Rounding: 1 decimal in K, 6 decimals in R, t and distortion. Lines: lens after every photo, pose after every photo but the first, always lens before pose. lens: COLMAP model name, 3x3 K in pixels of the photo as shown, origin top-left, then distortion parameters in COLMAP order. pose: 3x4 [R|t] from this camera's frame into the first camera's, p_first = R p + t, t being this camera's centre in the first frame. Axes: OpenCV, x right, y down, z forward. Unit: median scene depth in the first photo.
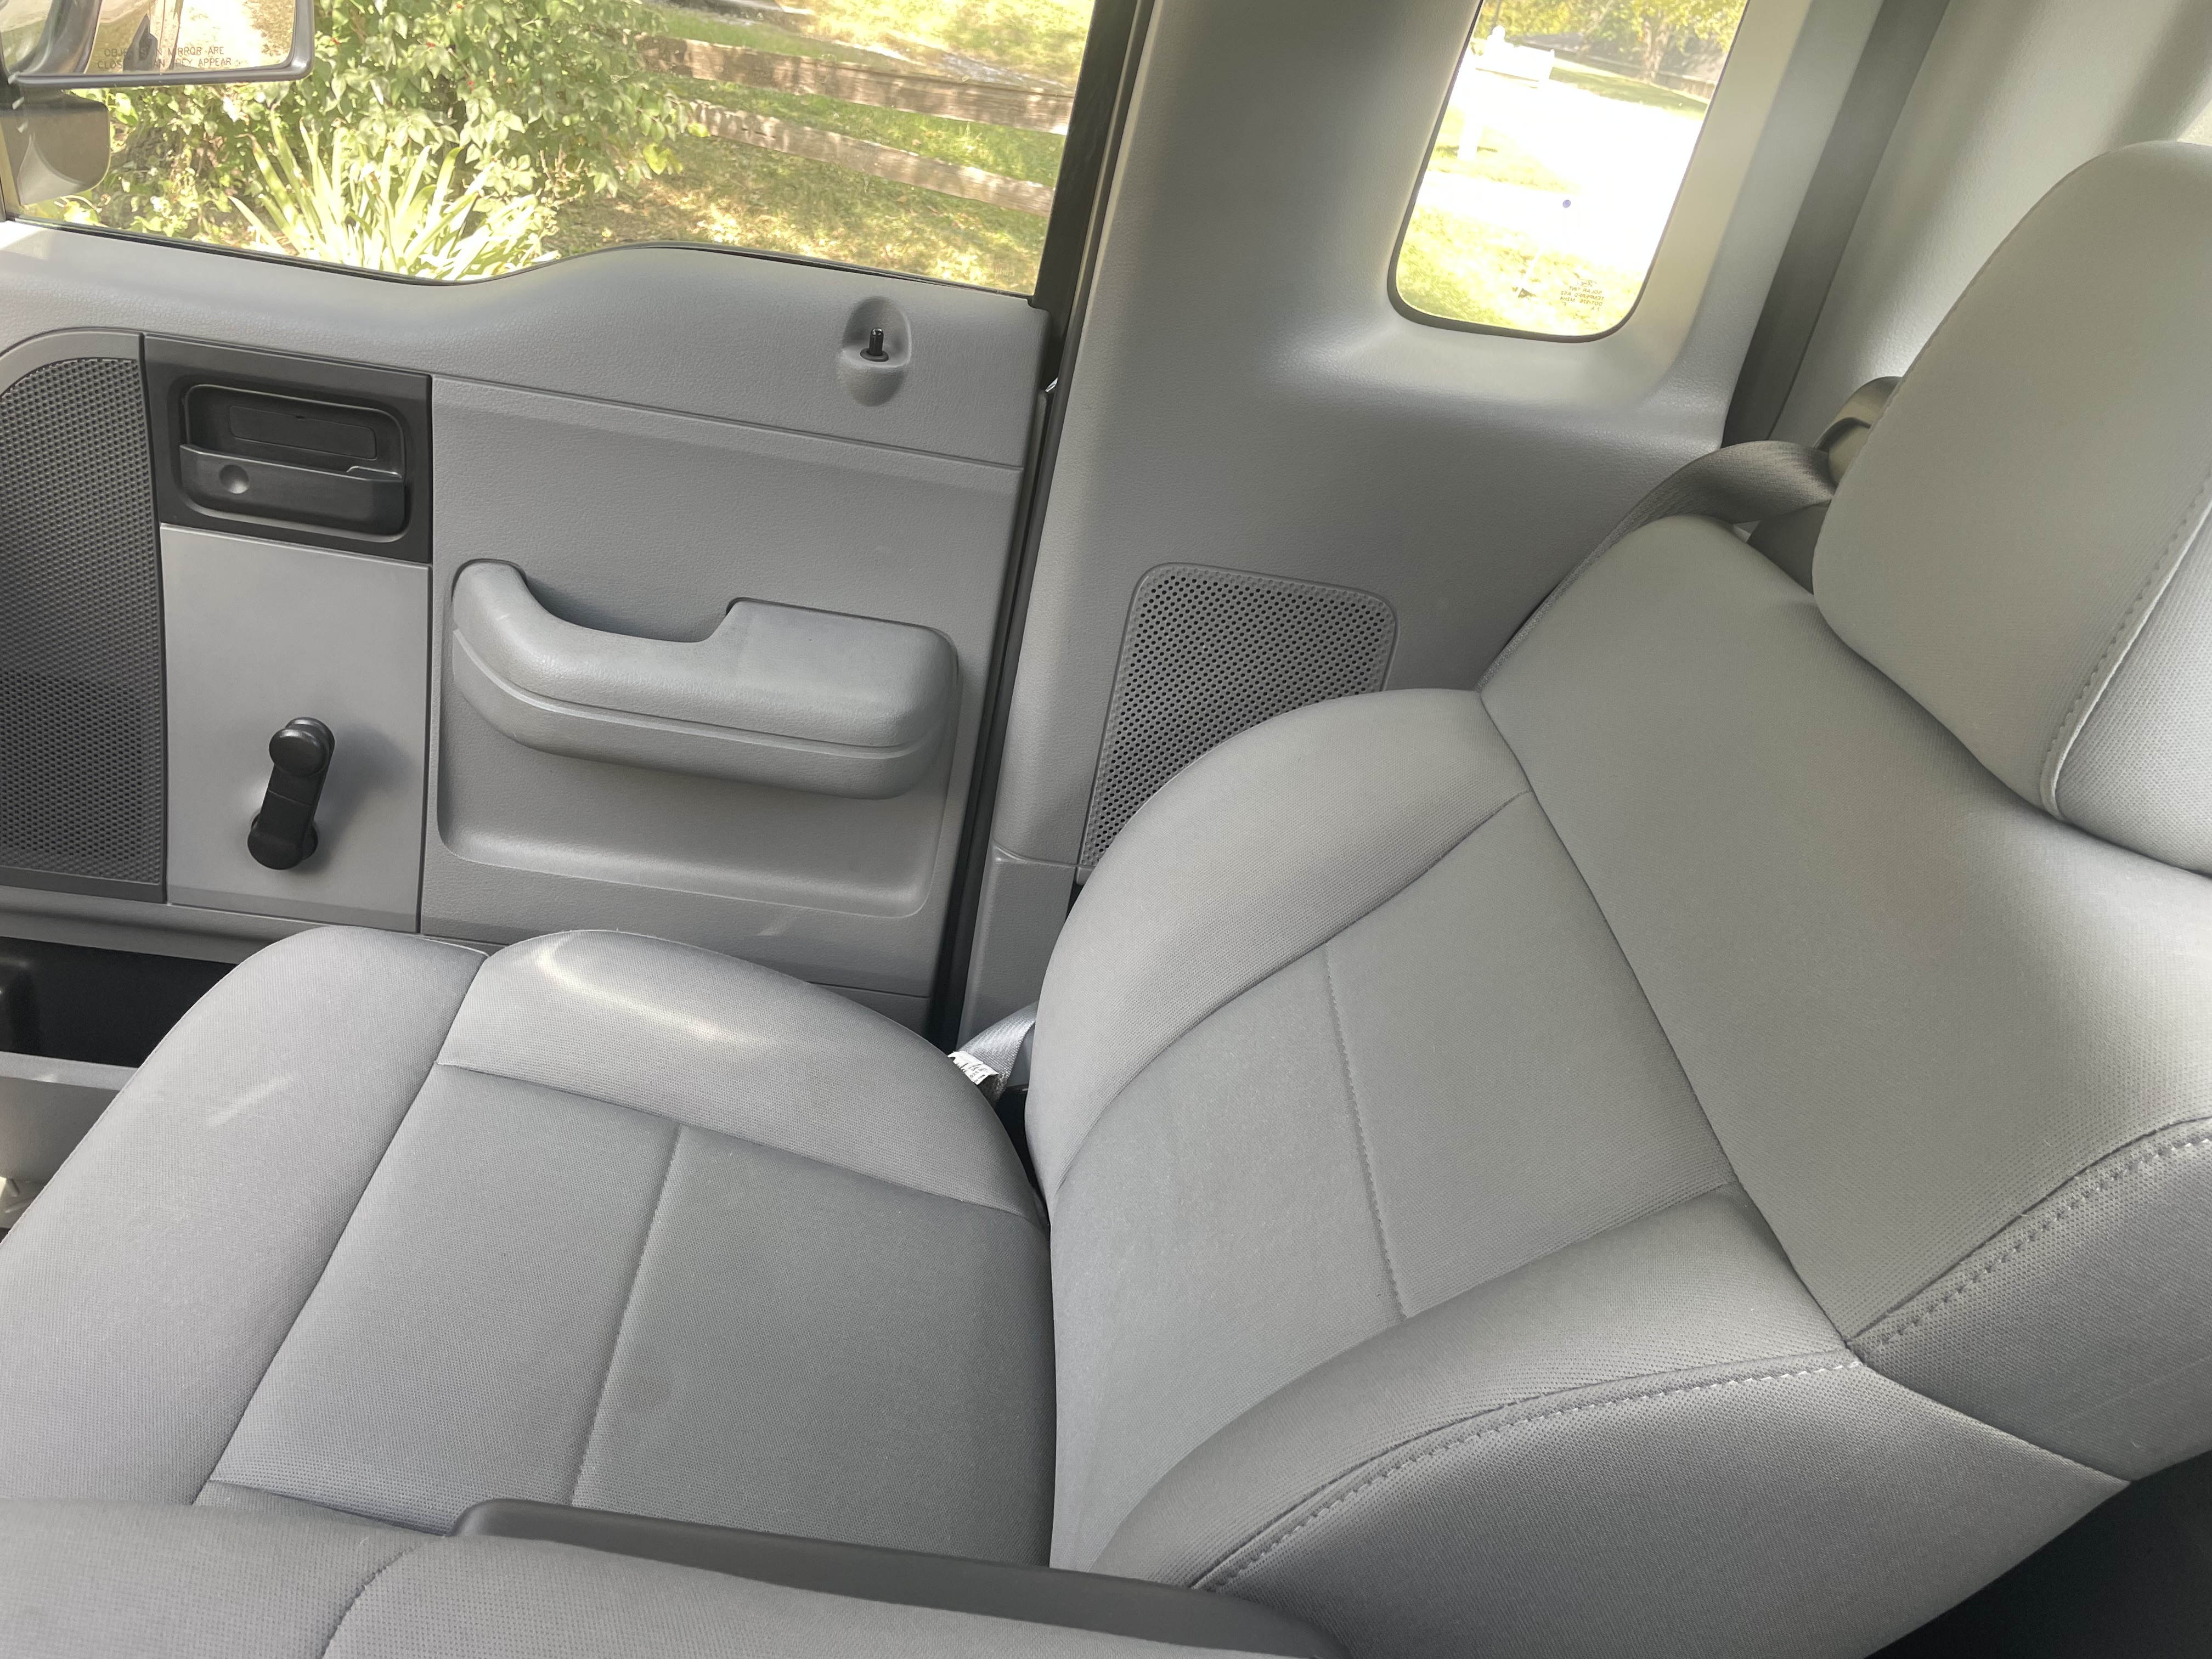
lens RADIAL K [[1613.1, 0, 1092.4], [0, 1613.1, 797.4], [0, 0, 1]] dist [0.024551, -0.034266]
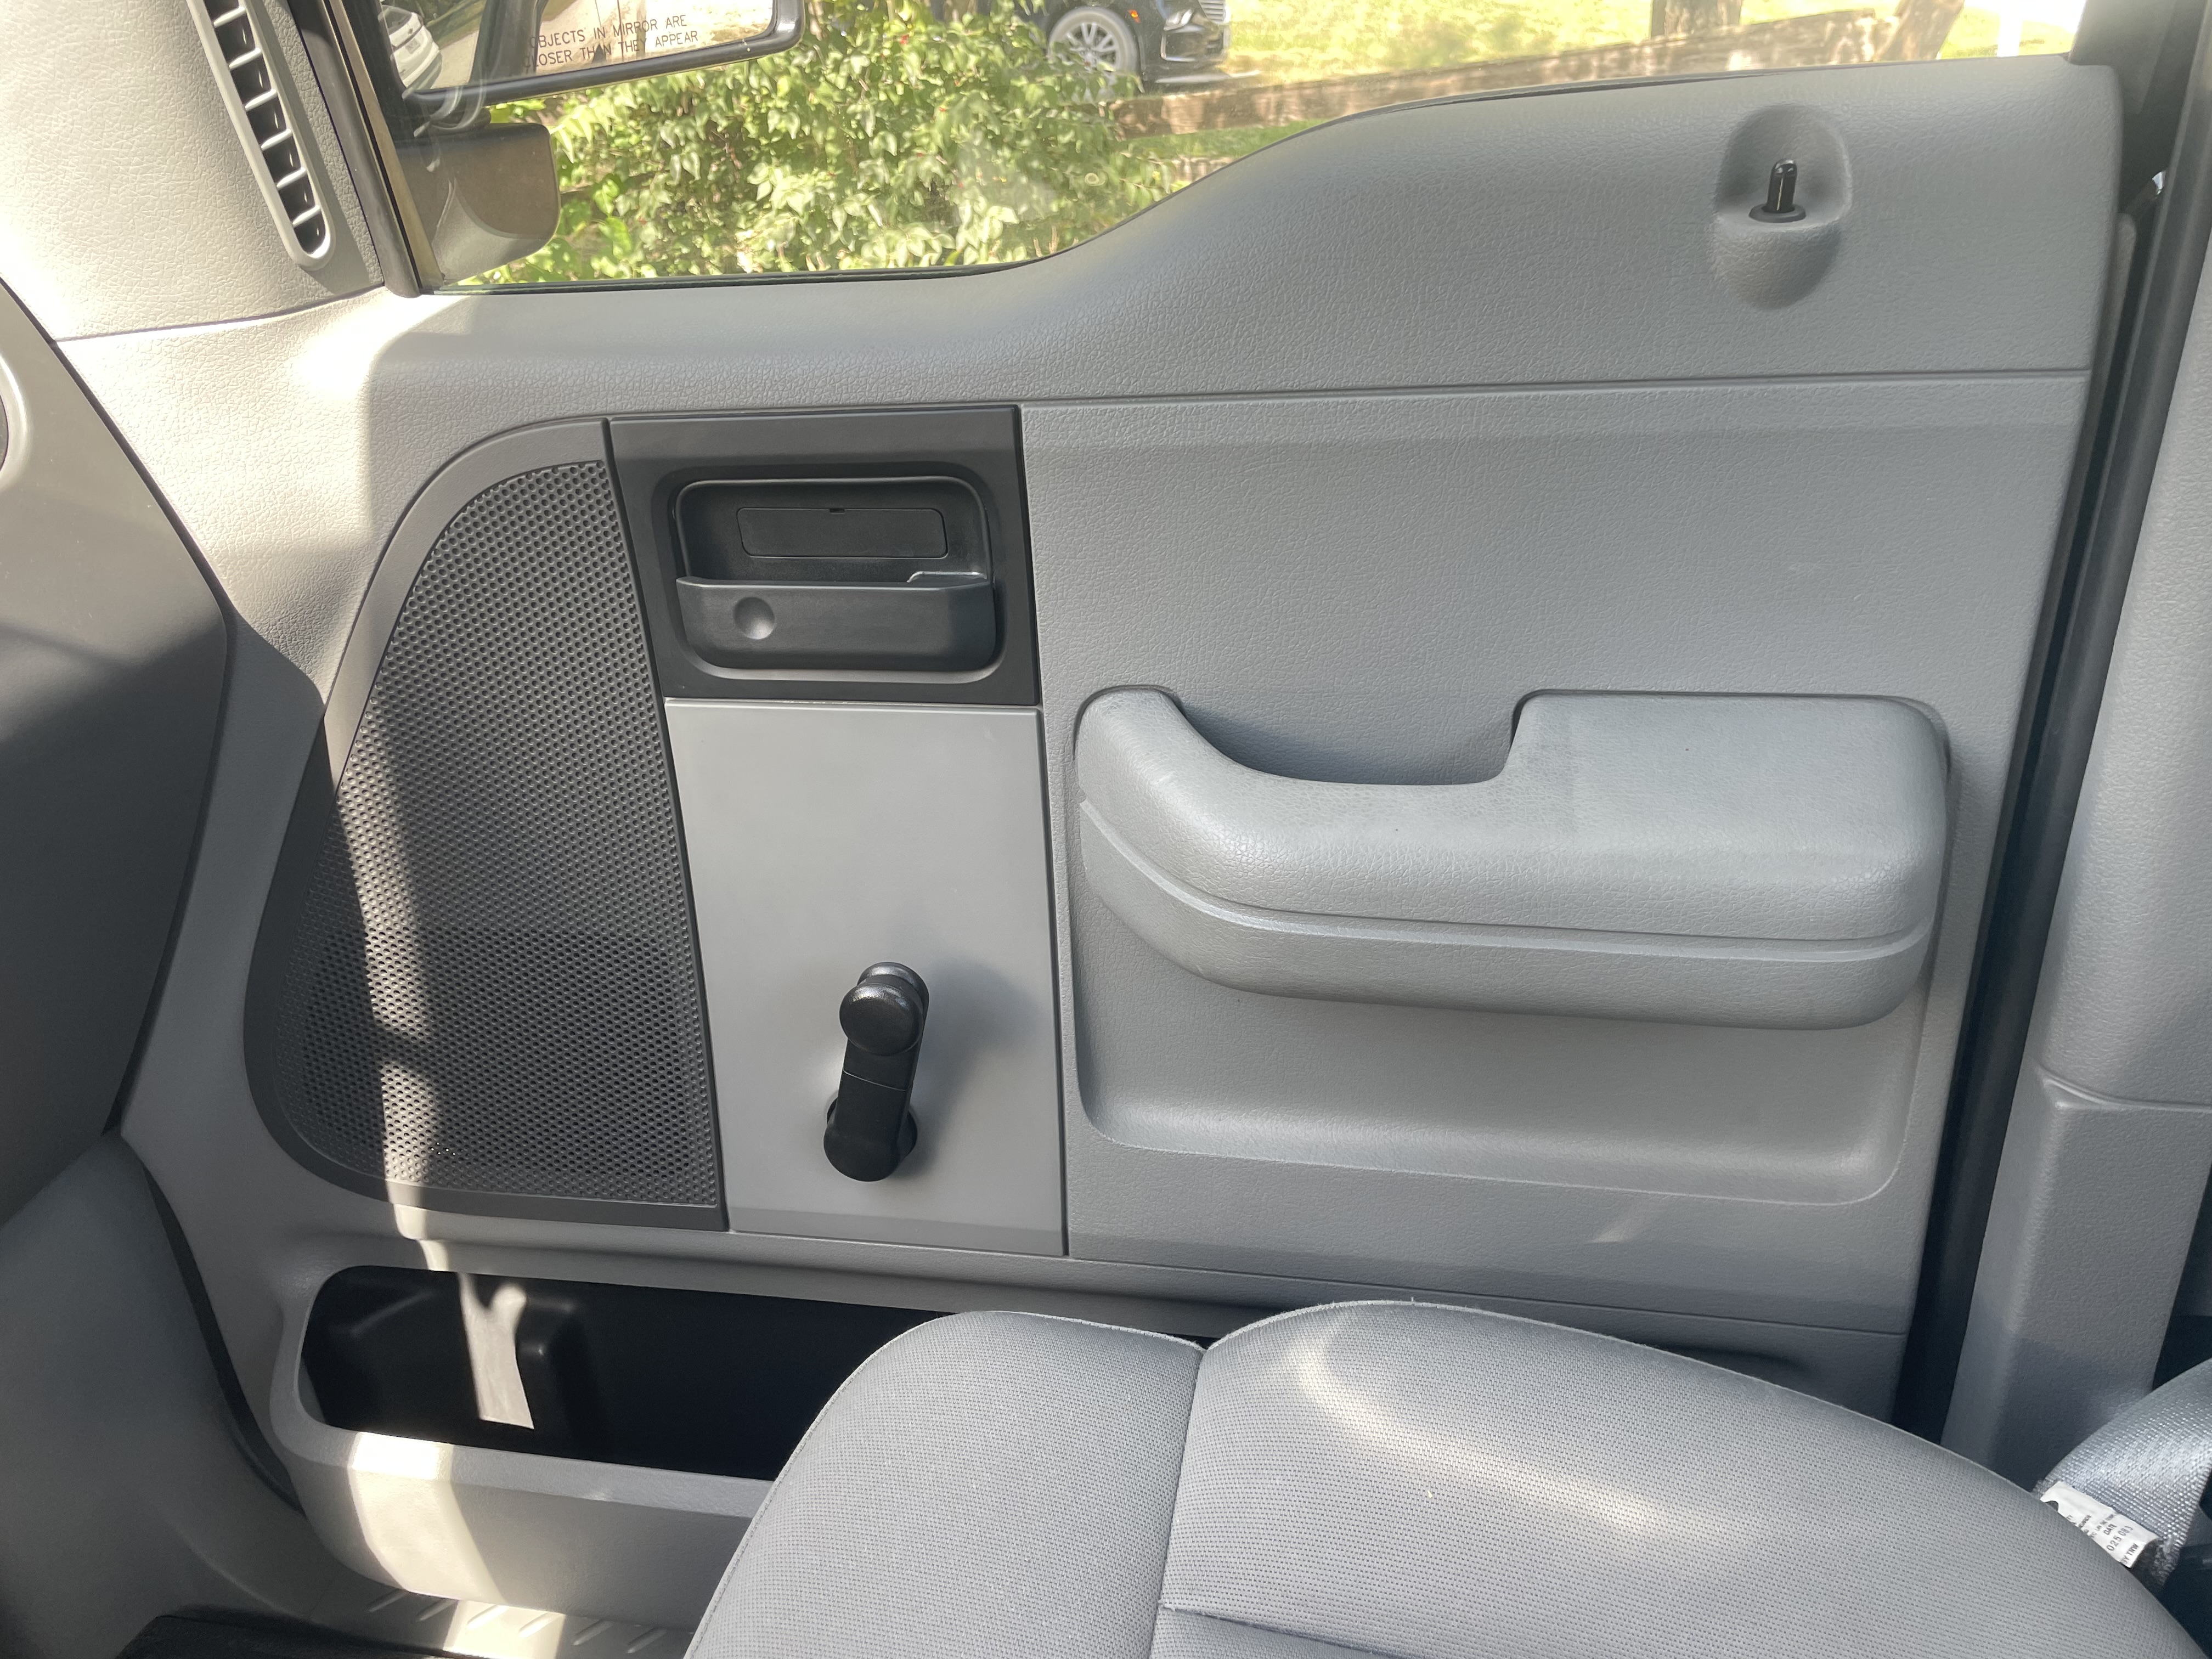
lens RADIAL K [[1681.2, 0, 1087.2], [0, 1681.2, 794.9], [0, 0, 1]] dist [0.053236, -0.073046]
pose [[0.942281, -0.113993, -0.314822, -0.183401], [0.101466, 0.993264, -0.055956, -0.068985], [0.319080, 0.020783, 0.947500, 0.372709]]
